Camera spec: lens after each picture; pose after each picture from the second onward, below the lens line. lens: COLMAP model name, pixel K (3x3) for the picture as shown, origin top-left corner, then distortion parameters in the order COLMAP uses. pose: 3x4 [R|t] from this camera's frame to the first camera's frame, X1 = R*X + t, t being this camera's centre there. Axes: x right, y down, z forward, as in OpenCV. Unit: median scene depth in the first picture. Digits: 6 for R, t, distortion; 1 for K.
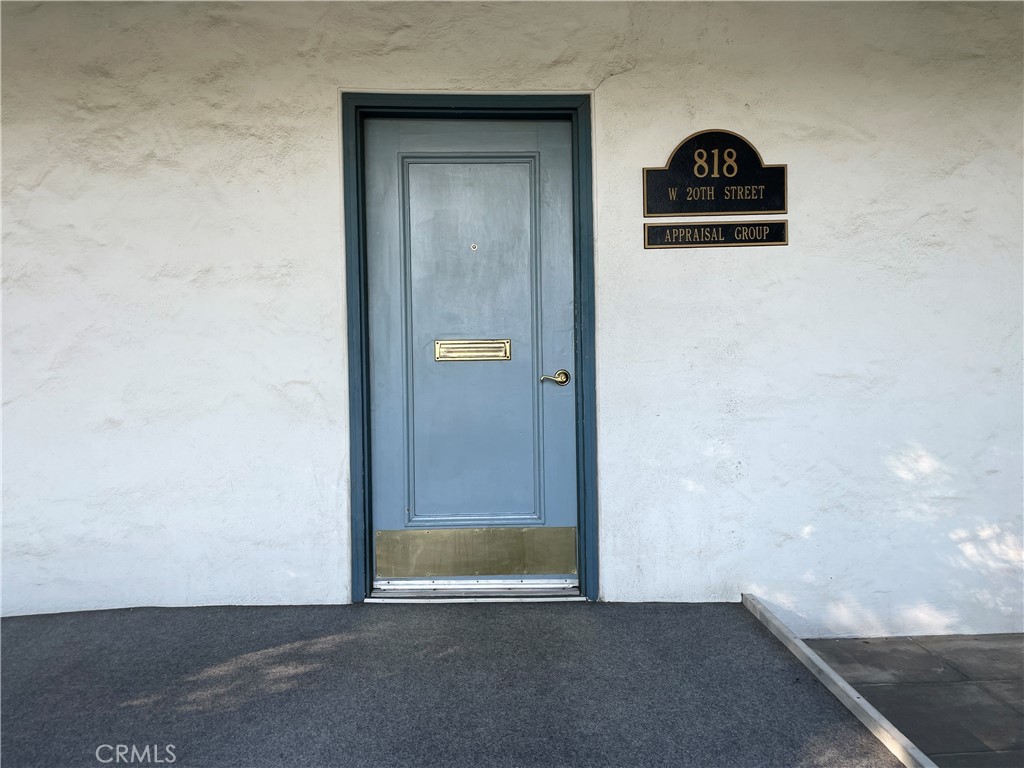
lens RADIAL K [[772.2, 0, 515.4], [0, 772.2, 380.7], [0, 0, 1]] dist [0.069504, -0.093552]
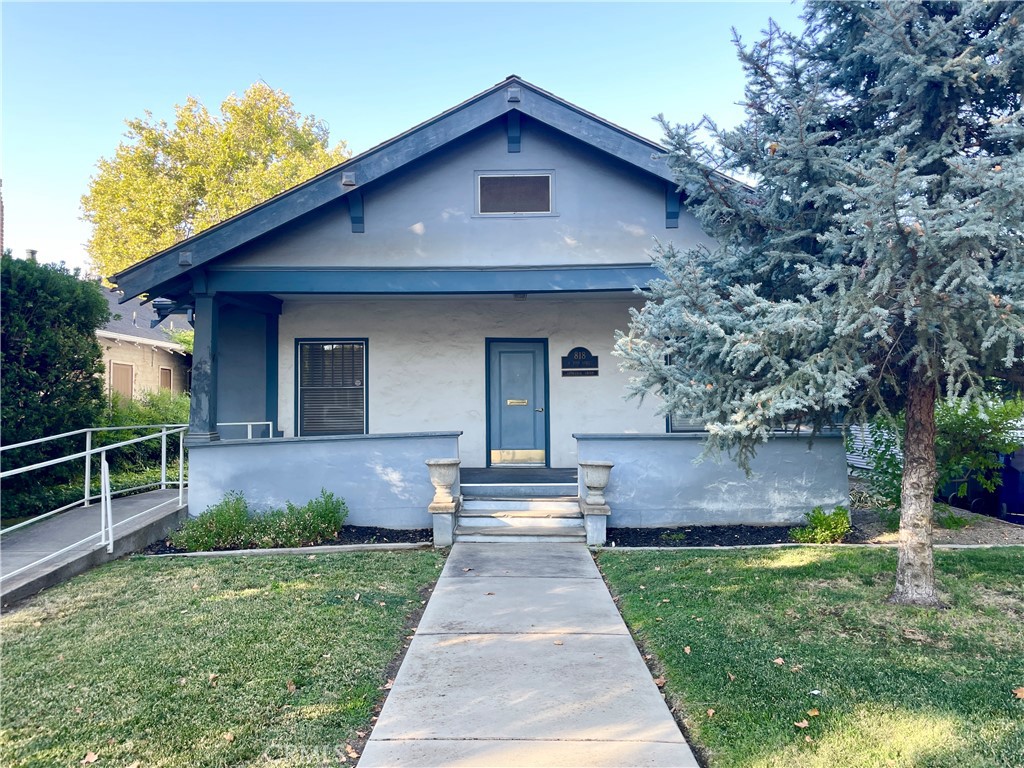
lens RADIAL K [[772.2, 0, 515.4], [0, 772.2, 380.7], [0, 0, 1]] dist [0.069504, -0.093552]
pose [[0.999951, 0.005007, -0.008501, -0.034924], [-0.005457, 0.998537, -0.053794, 0.060003], [0.008219, 0.053838, 0.998516, -2.894243]]
